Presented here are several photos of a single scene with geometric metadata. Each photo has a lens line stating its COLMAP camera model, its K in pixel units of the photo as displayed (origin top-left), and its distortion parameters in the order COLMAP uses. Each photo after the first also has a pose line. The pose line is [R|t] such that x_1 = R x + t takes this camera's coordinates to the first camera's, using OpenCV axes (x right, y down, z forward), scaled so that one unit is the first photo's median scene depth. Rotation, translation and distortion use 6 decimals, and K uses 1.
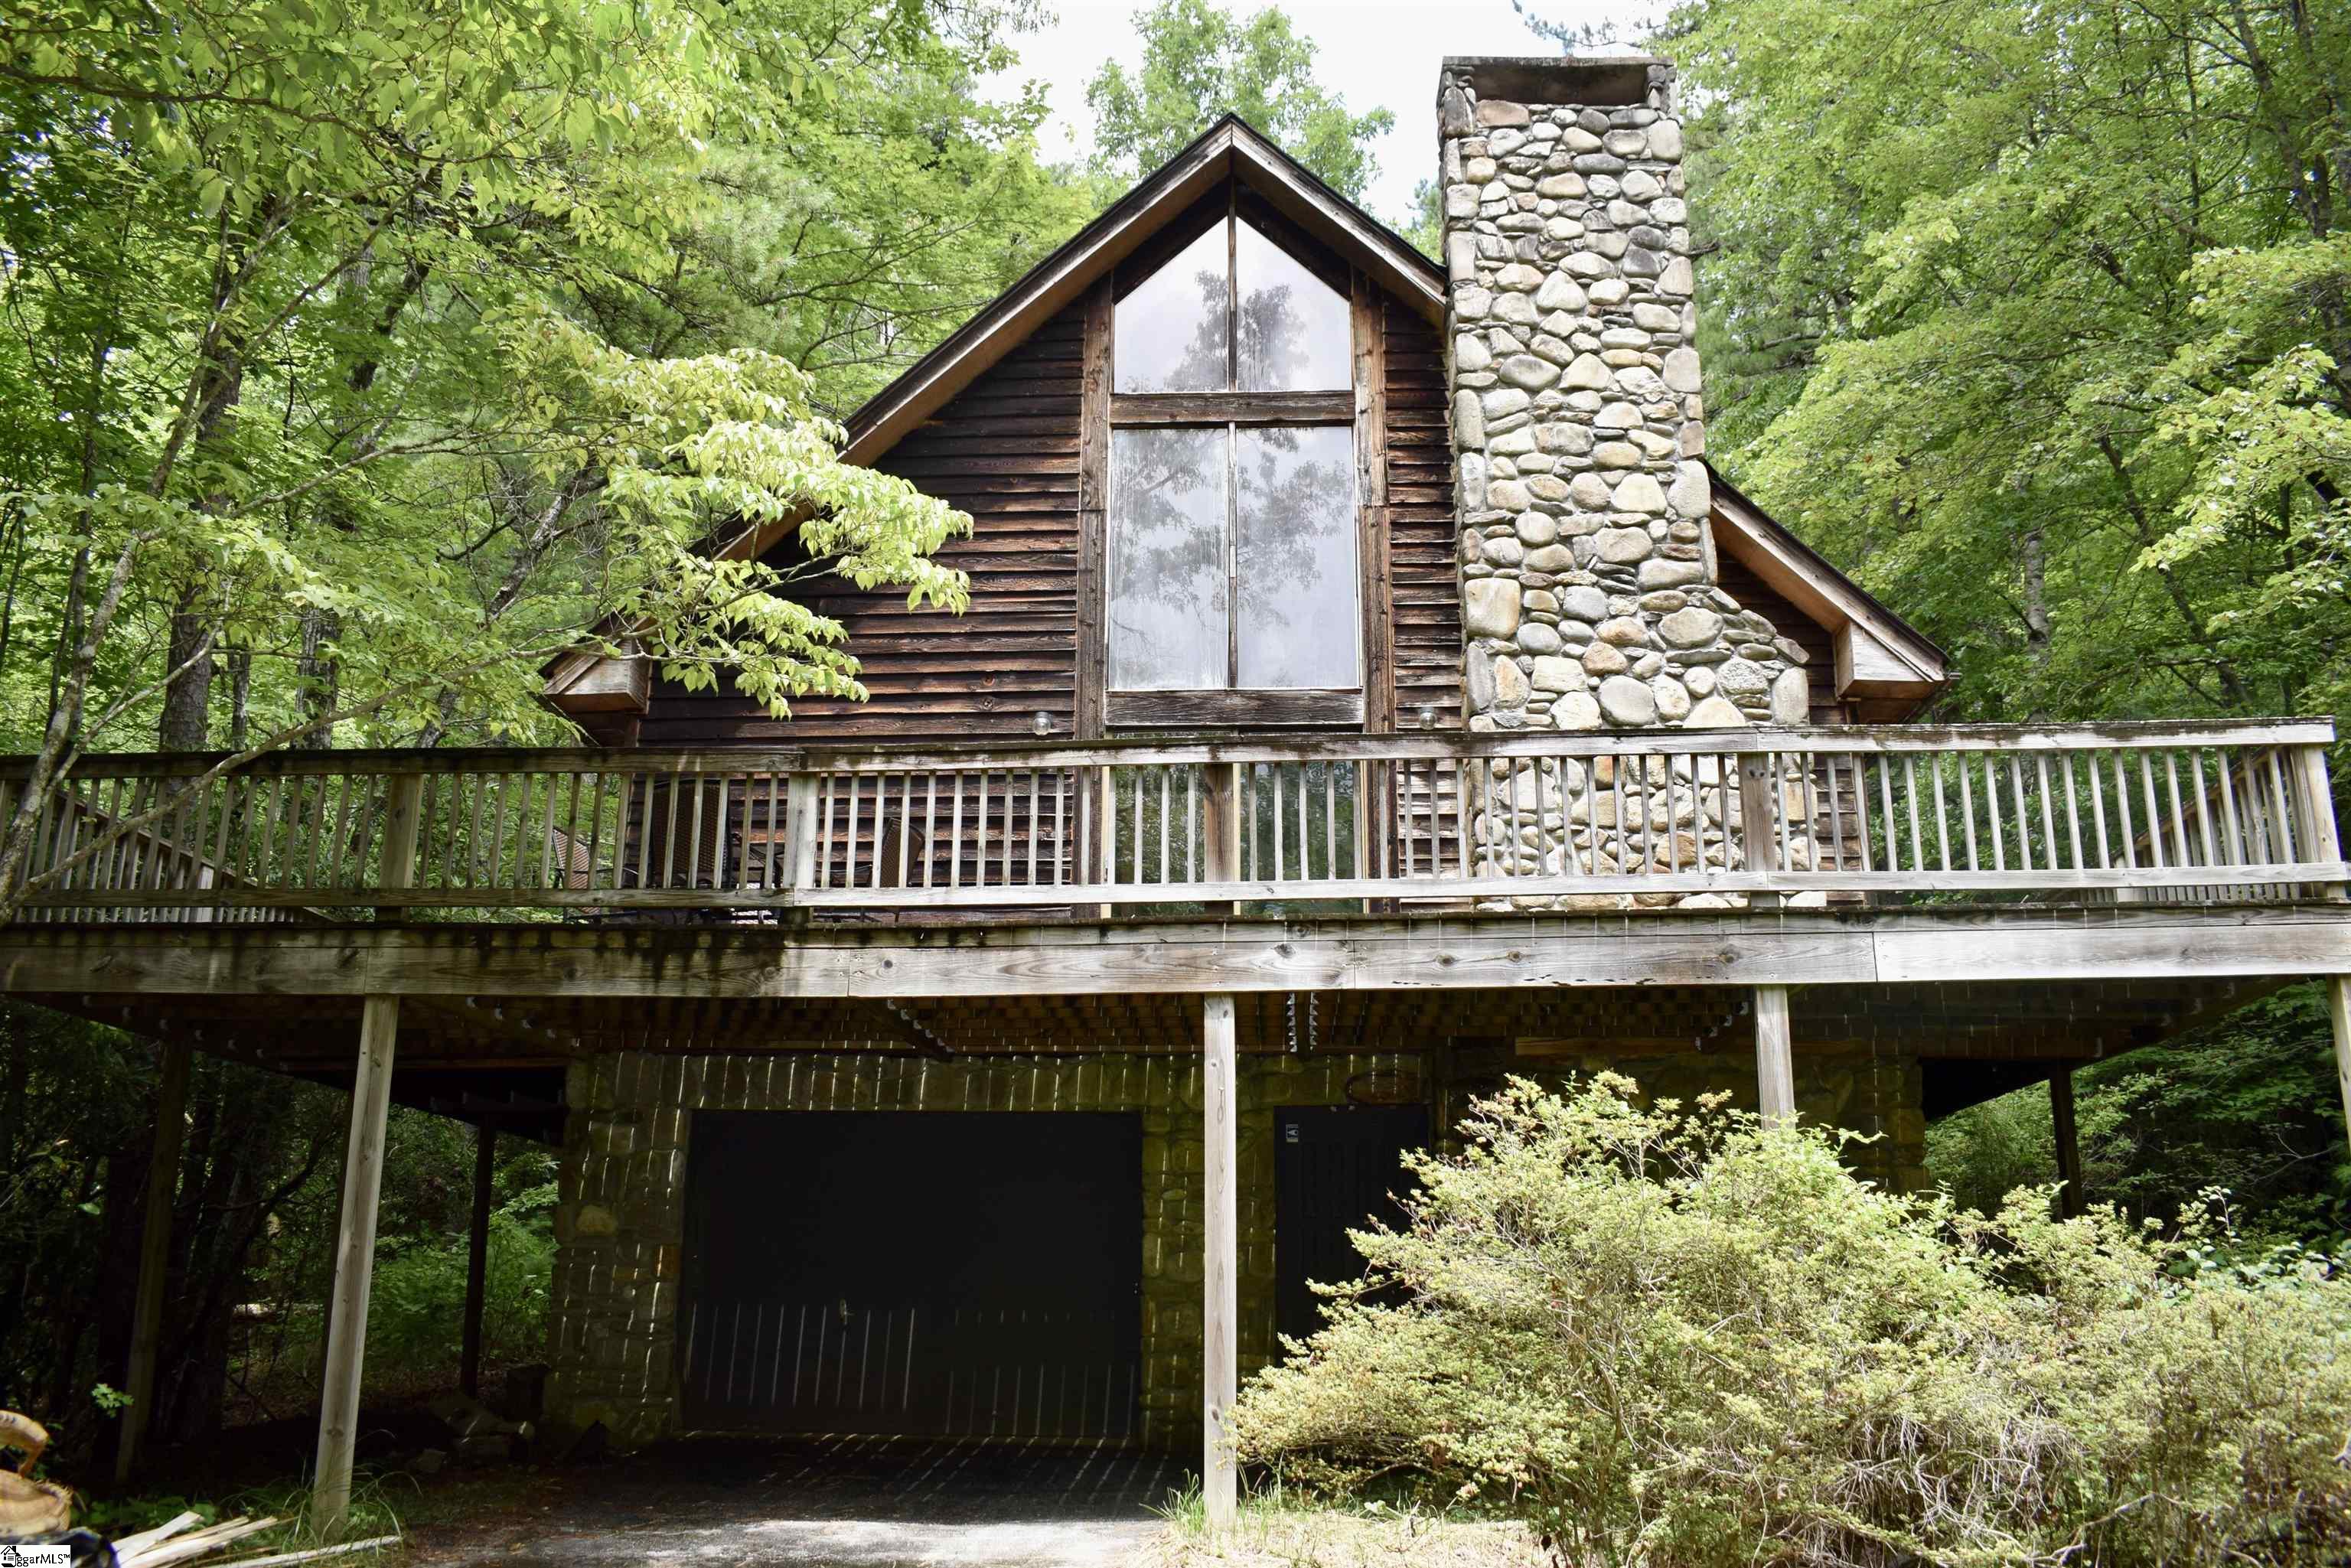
lens RADIAL K [[1825.9, 0, 1156.7], [0, 1825.9, 786.7], [0, 0, 1]] dist [-0.094125, 0.011514]
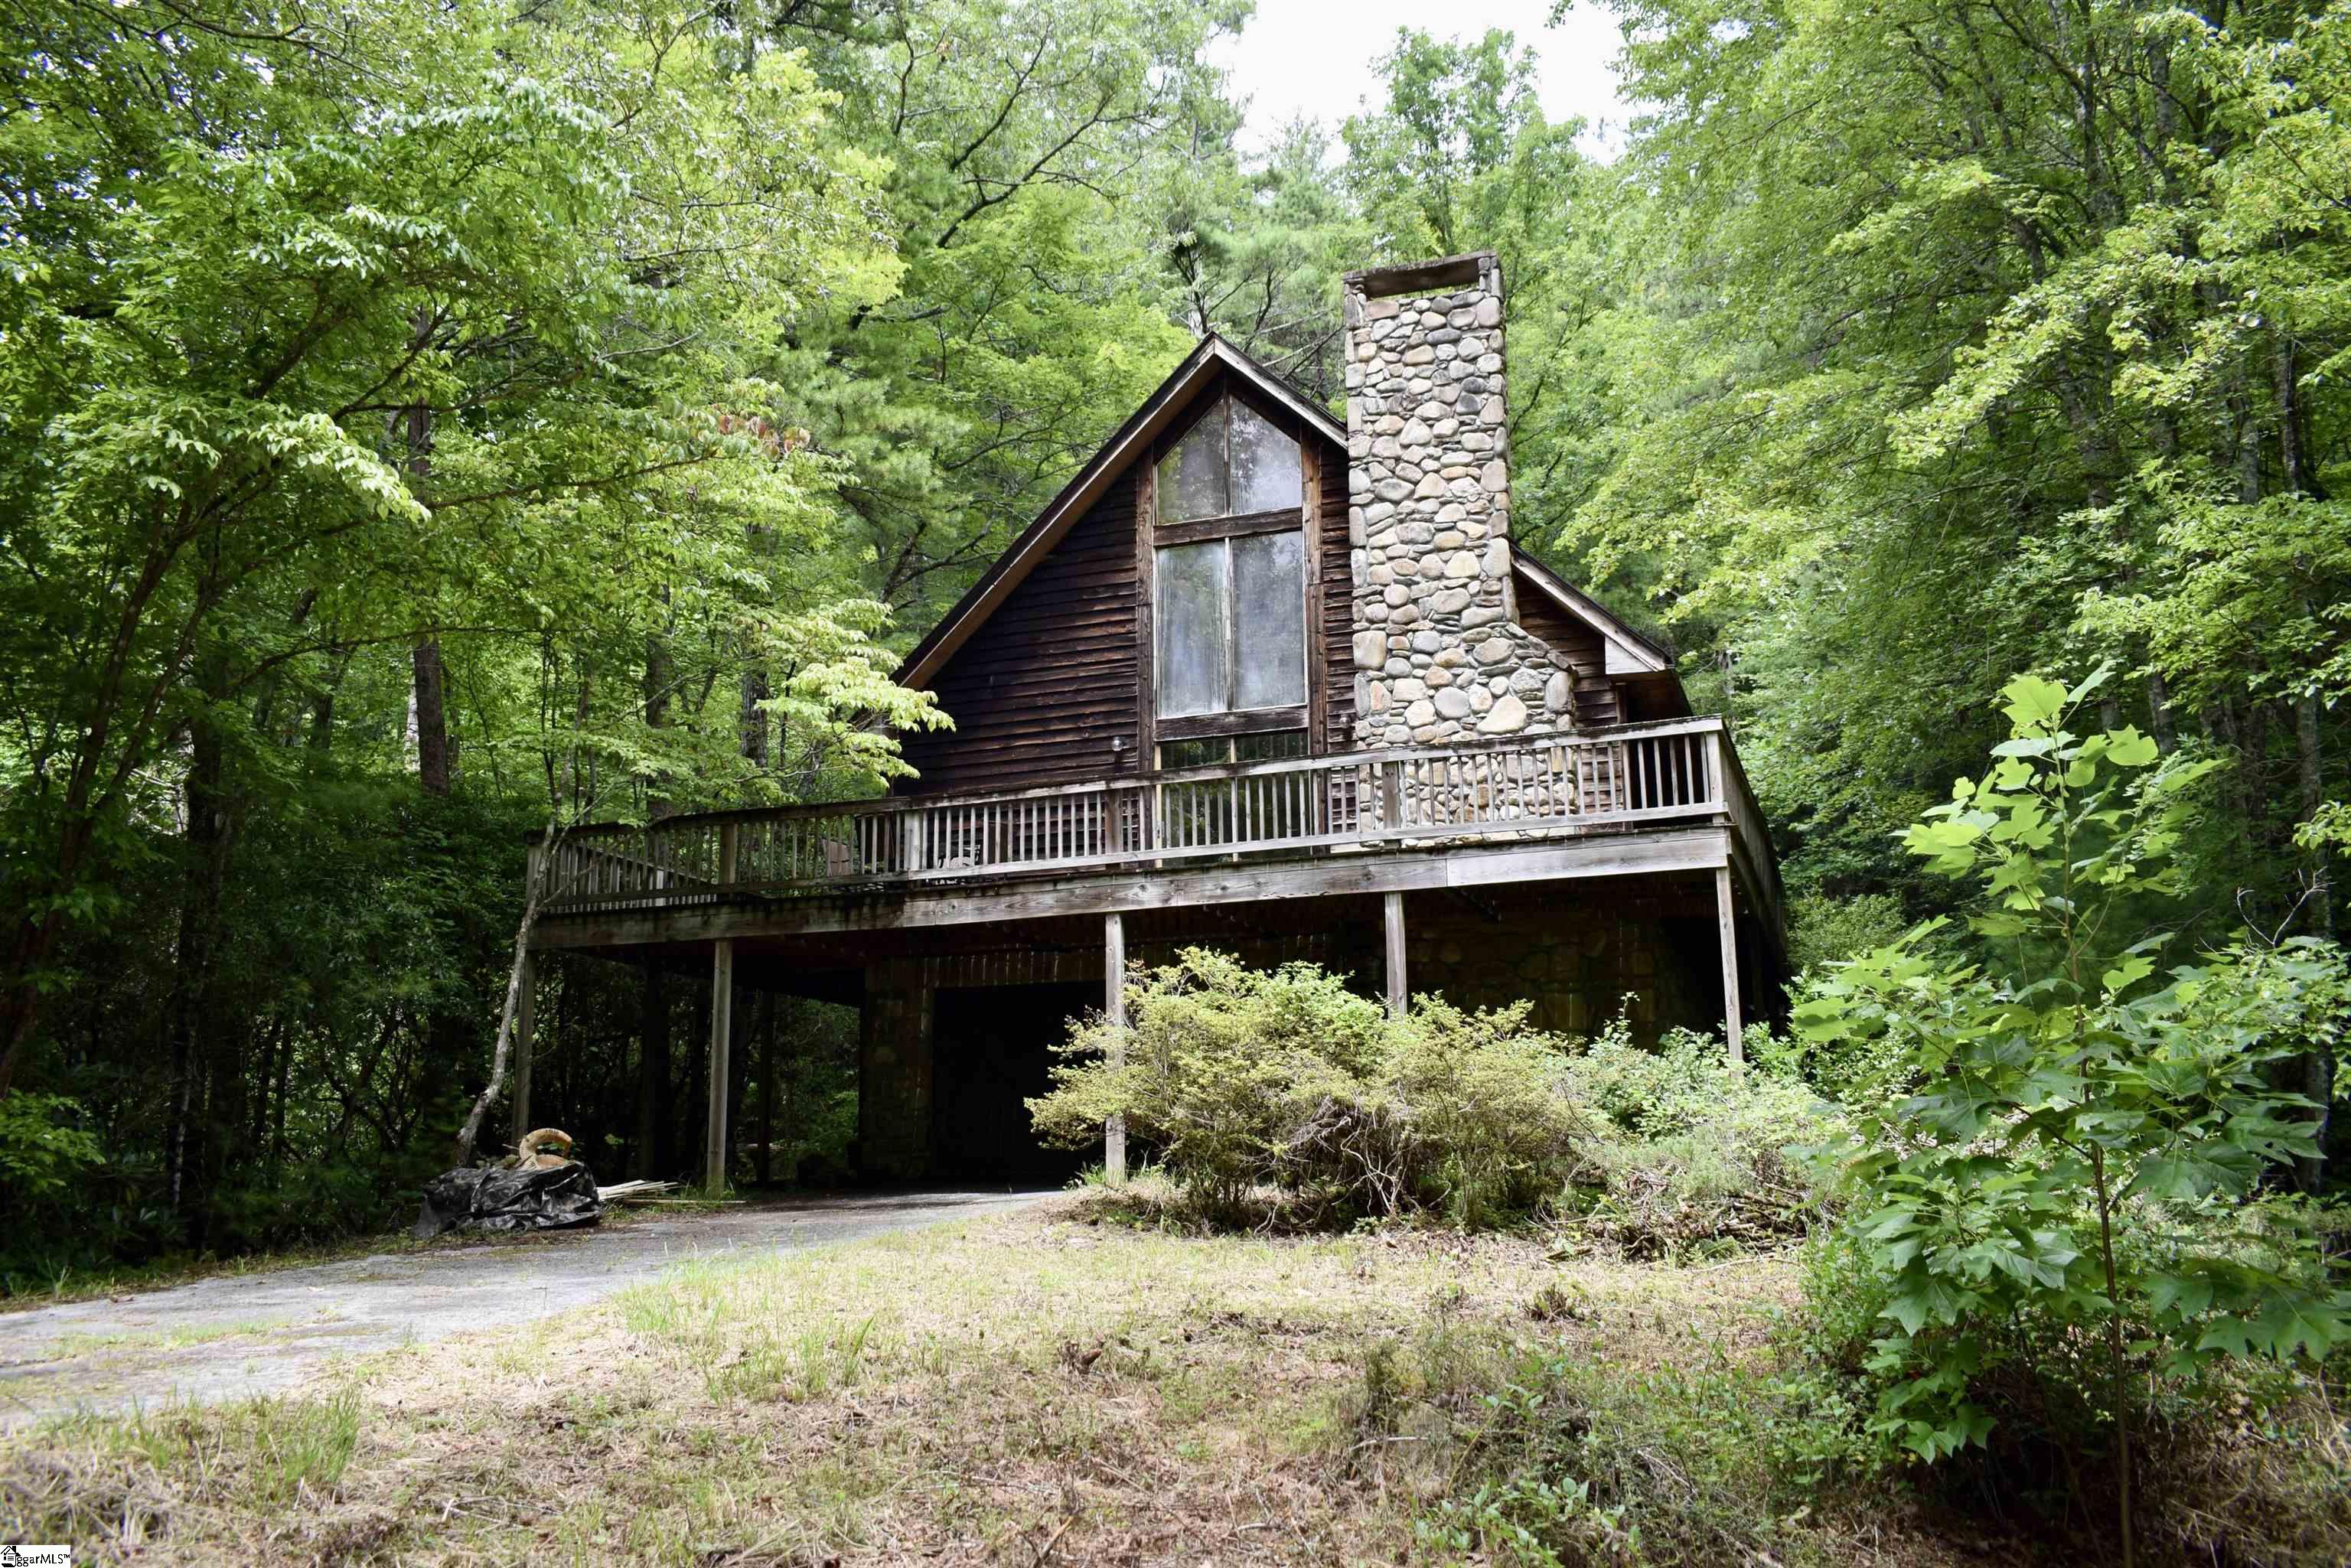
lens RADIAL K [[1825.9, 0, 1197.8], [0, 1825.9, 777.6], [0, 0, 1]] dist [-0.094125, 0.011514]
pose [[0.960426, -0.079681, -0.266894, 0.445898], [0.095110, 0.994432, 0.045368, -0.072991], [0.261793, -0.068957, 0.962658, -0.560843]]
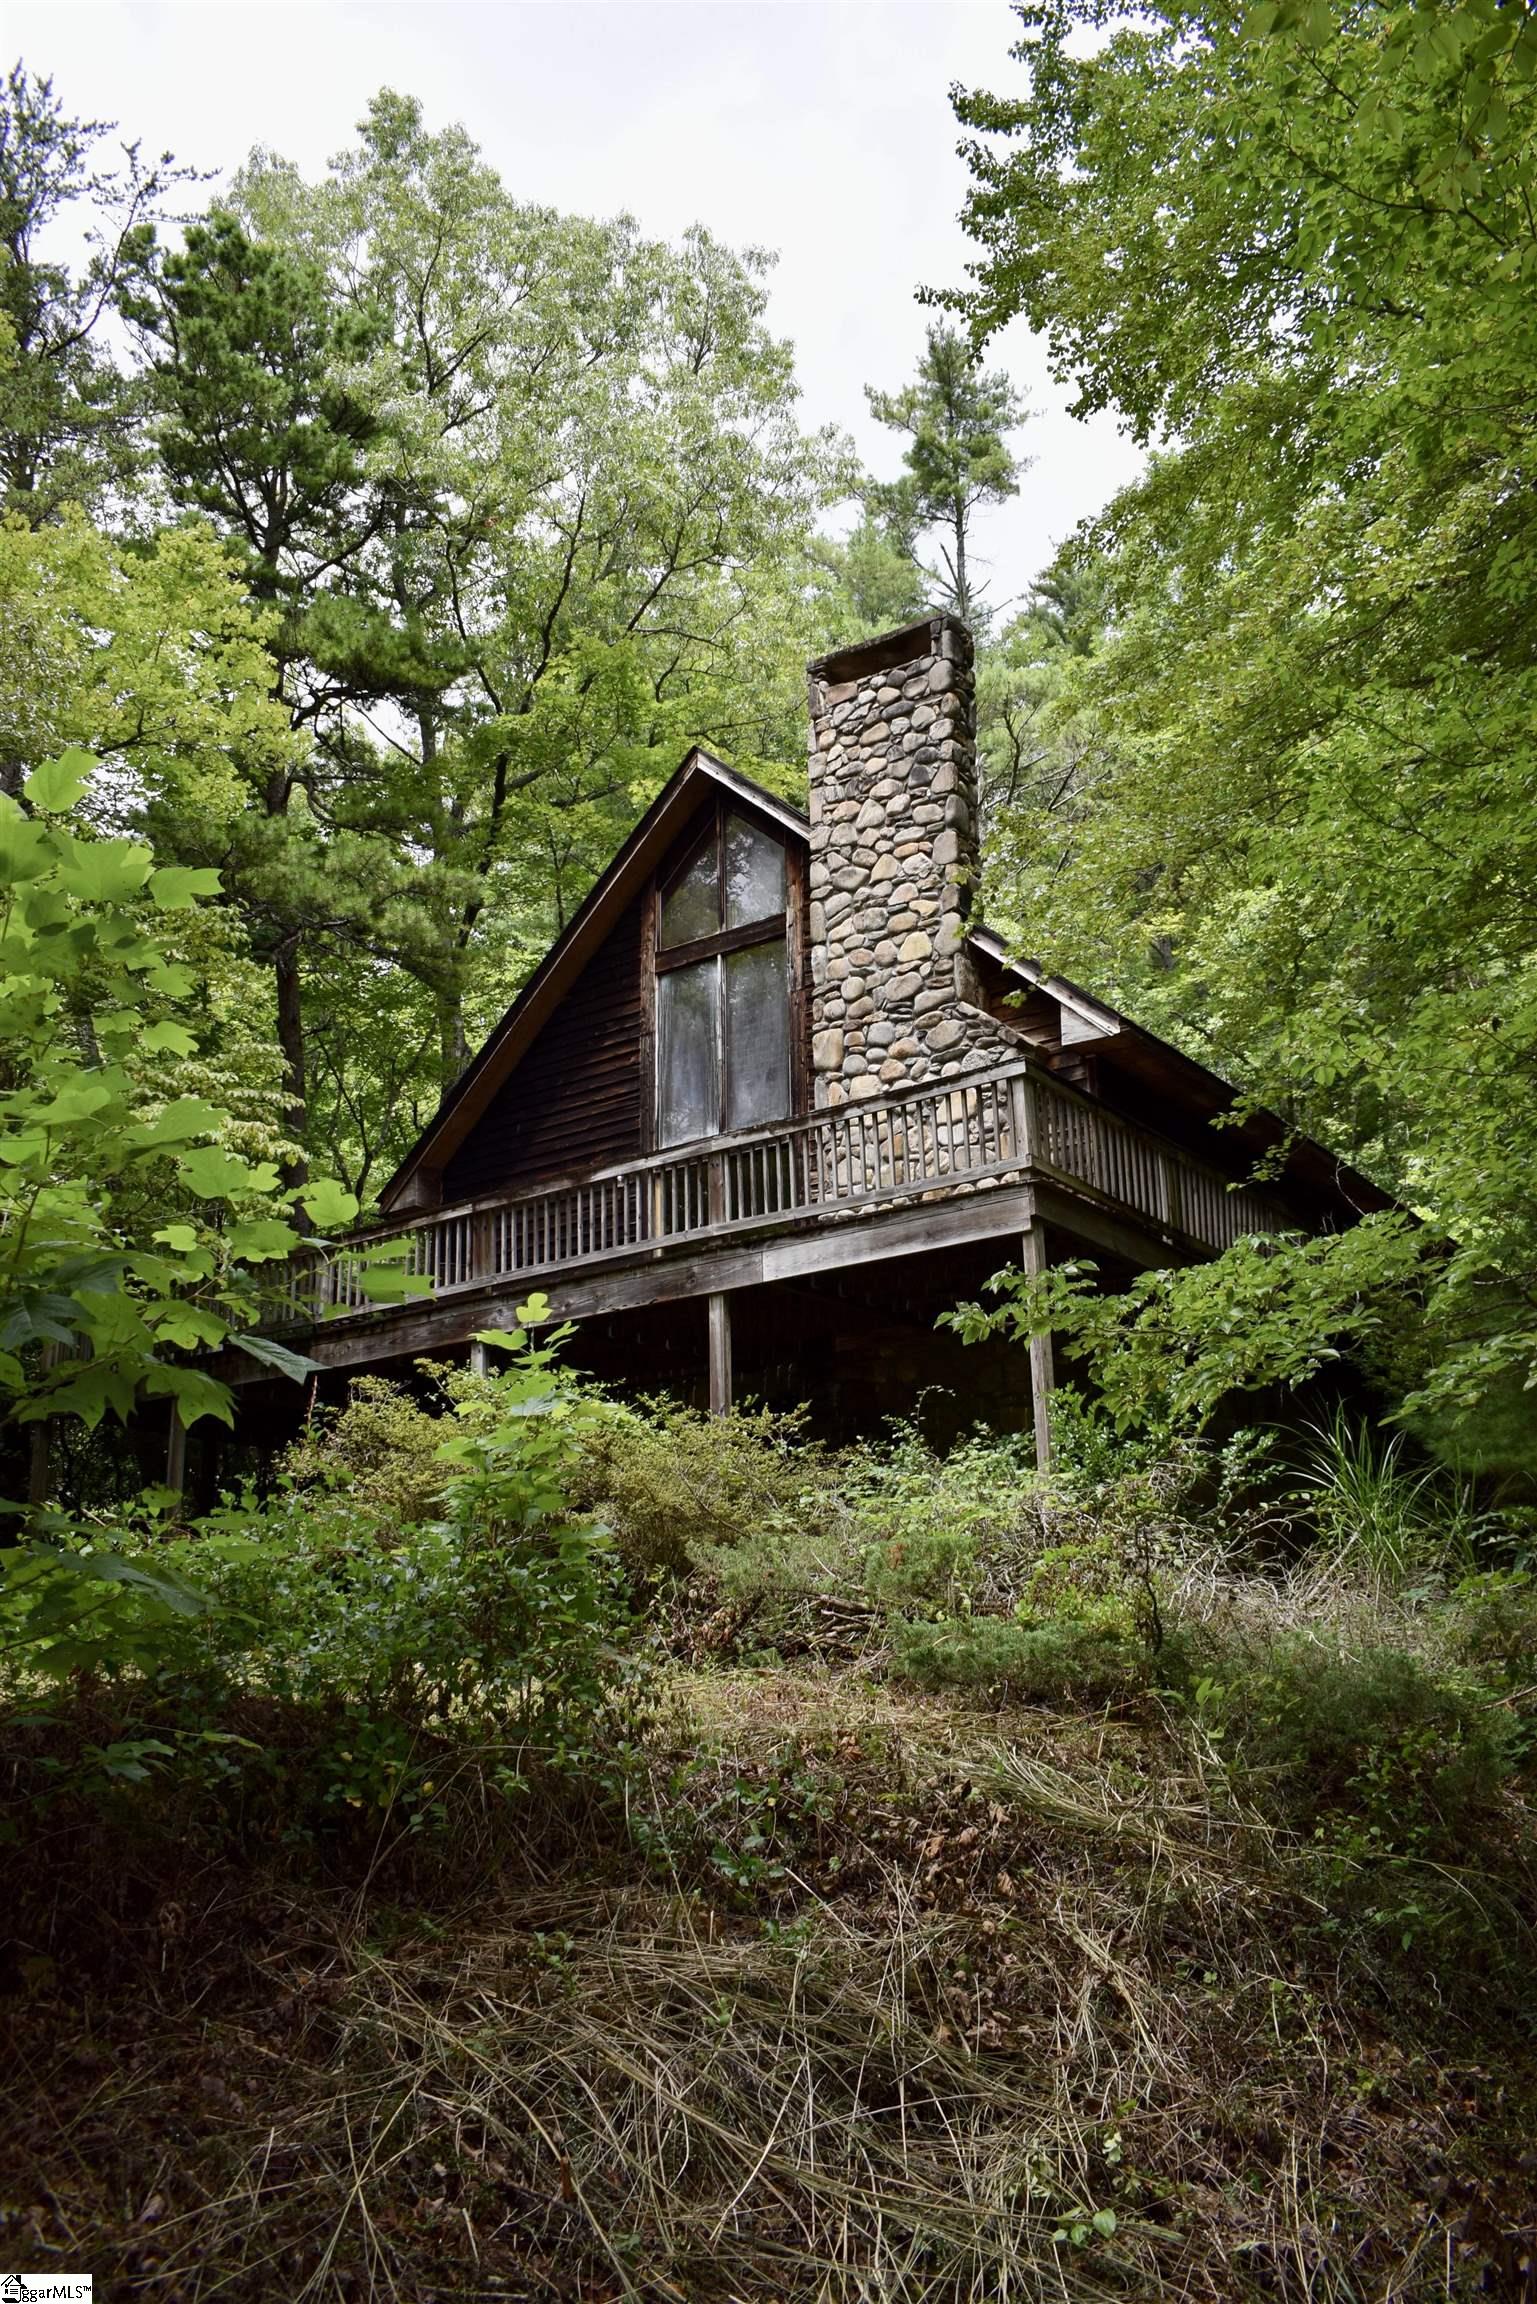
lens RADIAL K [[1789.5, 0, 836.0], [0, 1789.5, 1157.1], [0, 0, 1]] dist [-0.094125, 0.011514]
pose [[0.858591, -0.182106, -0.479227, 0.845001], [0.174352, 0.982787, -0.061087, 0.073080], [0.482102, -0.031105, 0.875563, -0.252565]]
